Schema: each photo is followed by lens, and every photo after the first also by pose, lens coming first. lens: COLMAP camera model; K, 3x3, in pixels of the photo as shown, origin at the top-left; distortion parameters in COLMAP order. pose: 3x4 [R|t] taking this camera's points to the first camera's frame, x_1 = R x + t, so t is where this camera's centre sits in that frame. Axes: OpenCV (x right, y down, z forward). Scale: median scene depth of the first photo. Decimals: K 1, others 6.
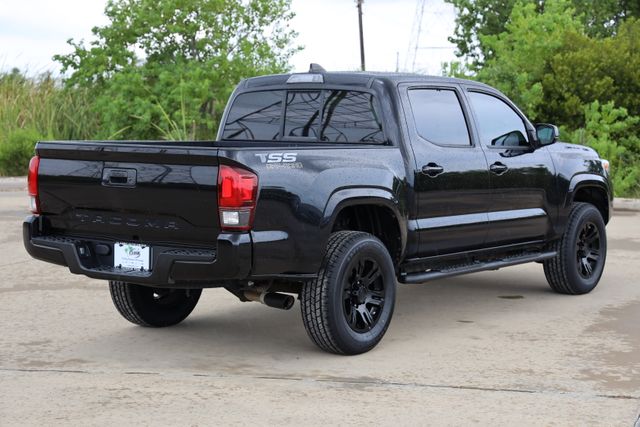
lens RADIAL K [[1226.5, 0, 320.0], [0, 1226.5, 213.5], [0, 0, 1]] dist [0.048455, 0.101238]
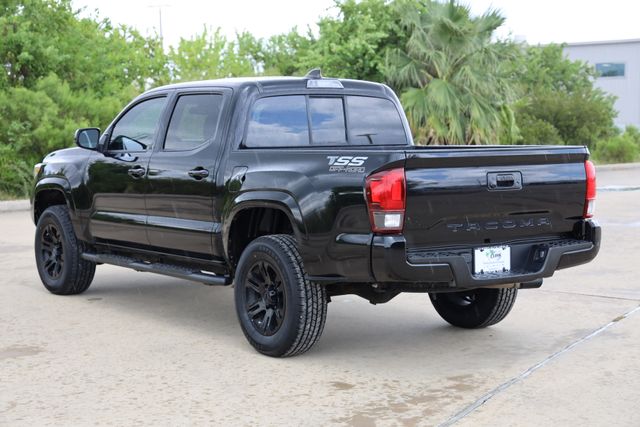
lens RADIAL K [[1226.5, 0, 320.0], [0, 1226.5, 213.5], [0, 0, 1]] dist [0.048455, 0.101238]
pose [[0.317470, -0.077983, 0.945056, -1.149055], [0.085203, 0.994927, 0.053476, -0.068765], [-0.944433, 0.063545, 0.322504, 0.806105]]
